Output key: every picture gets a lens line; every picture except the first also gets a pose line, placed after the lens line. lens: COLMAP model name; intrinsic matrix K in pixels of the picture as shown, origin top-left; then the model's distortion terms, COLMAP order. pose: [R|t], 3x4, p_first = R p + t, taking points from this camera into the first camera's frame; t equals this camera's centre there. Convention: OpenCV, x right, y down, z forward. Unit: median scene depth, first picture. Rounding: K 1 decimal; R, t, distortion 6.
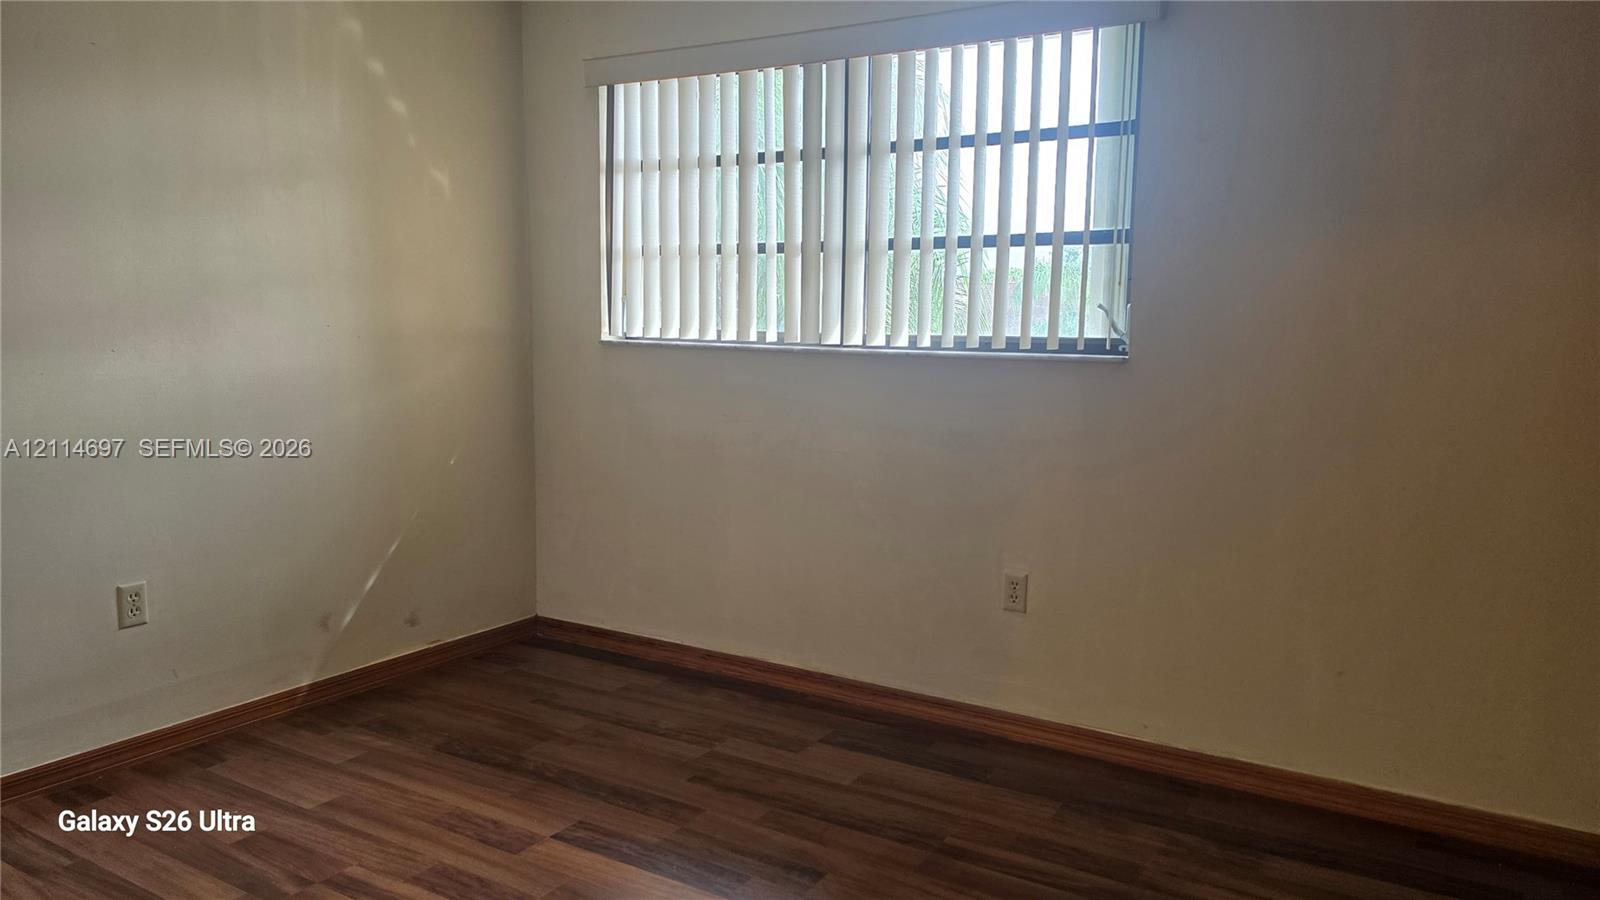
lens RADIAL K [[1137.3, 0, 799.3], [0, 1137.3, 465.1], [0, 0, 1]] dist [0.079125, -0.001101]
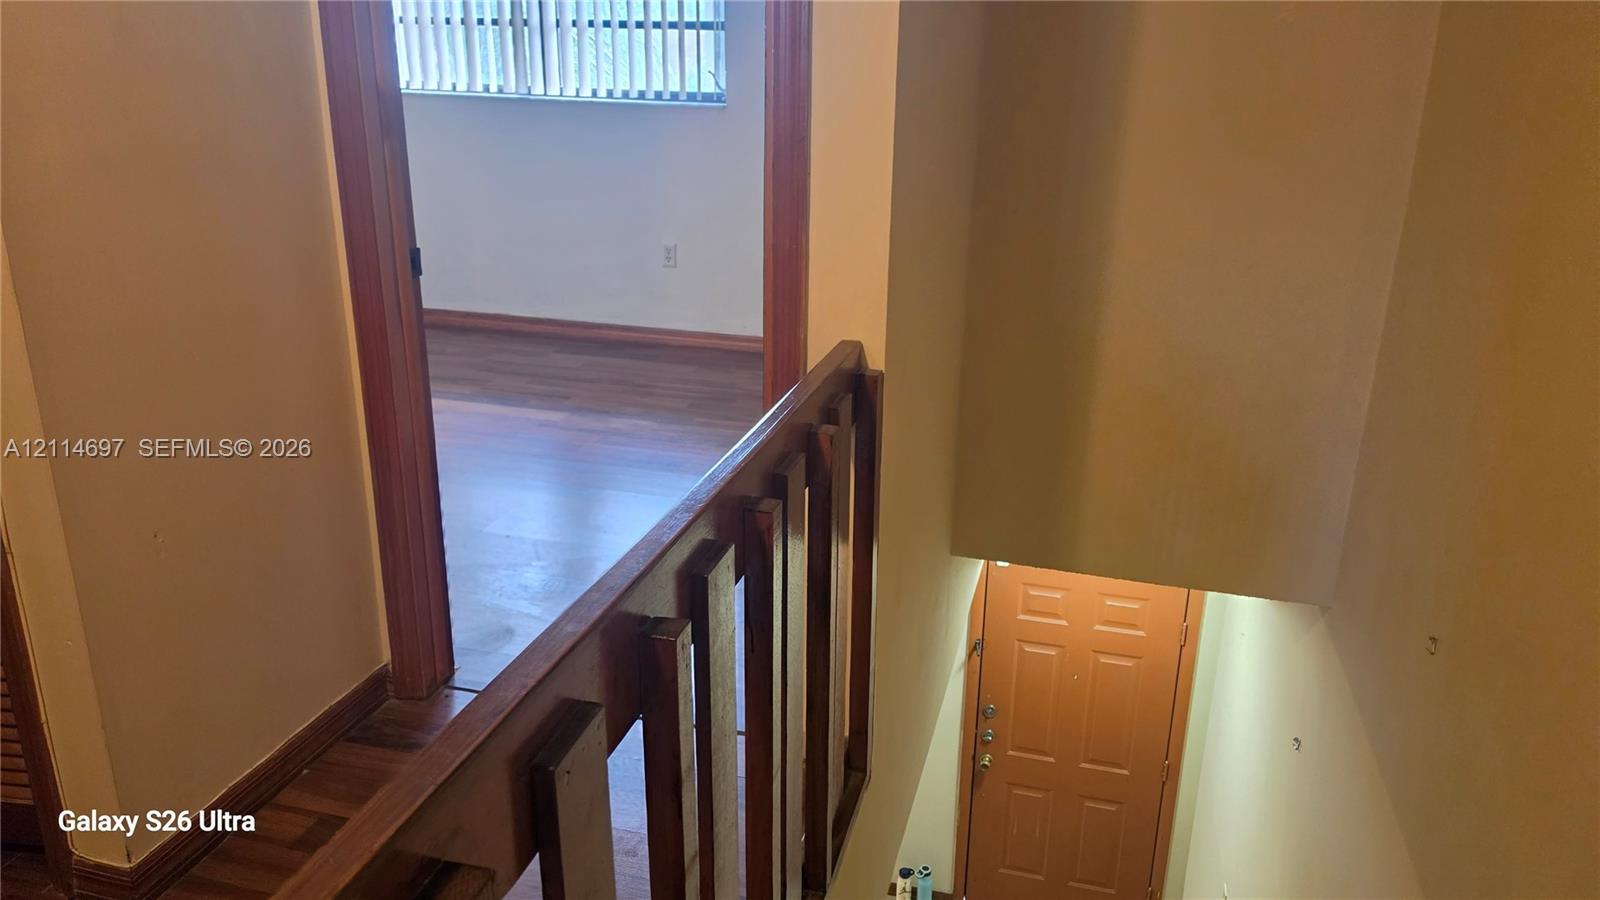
lens RADIAL K [[1137.3, 0, 804.2], [0, 1137.3, 457.5], [0, 0, 1]] dist [0.079125, -0.001101]
pose [[0.957569, -0.085643, 0.275184, -0.098455], [0.029041, 0.978641, 0.203516, 0.065826], [-0.286736, -0.186889, 0.939604, -0.633343]]
